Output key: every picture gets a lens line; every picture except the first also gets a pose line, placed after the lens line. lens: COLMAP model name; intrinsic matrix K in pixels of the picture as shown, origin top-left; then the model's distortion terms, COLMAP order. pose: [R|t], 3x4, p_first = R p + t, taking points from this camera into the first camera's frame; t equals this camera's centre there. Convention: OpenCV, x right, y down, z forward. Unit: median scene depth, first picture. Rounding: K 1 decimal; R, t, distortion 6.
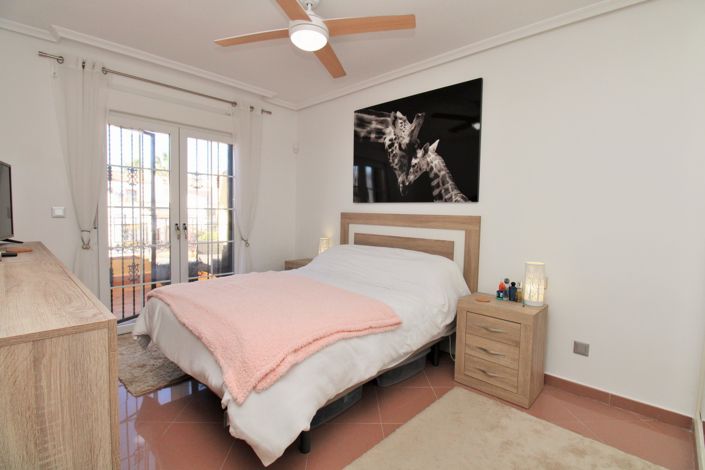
lens RADIAL K [[335.1, 0, 354.4], [0, 335.1, 234.0], [0, 0, 1]] dist [0.001110, 0.000036]
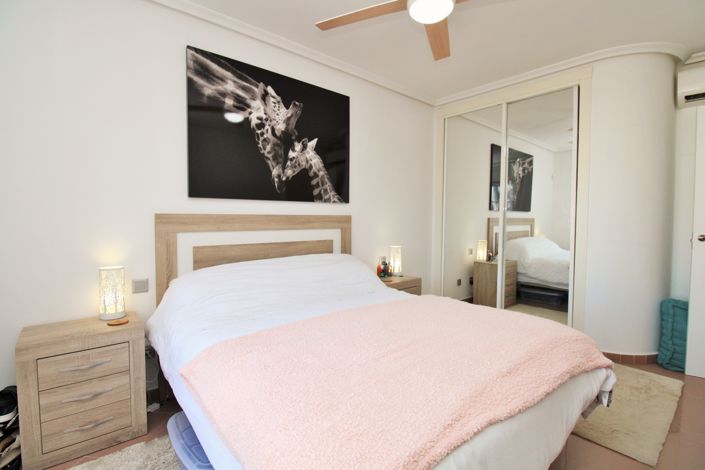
lens RADIAL K [[335.1, 0, 352.4], [0, 335.1, 237.2], [0, 0, 1]] dist [0.001110, 0.000036]
pose [[0.099579, -0.079269, 0.991867, -0.686443], [0.063788, 0.995280, 0.073137, -0.054856], [-0.992983, 0.055986, 0.104165, 0.759585]]
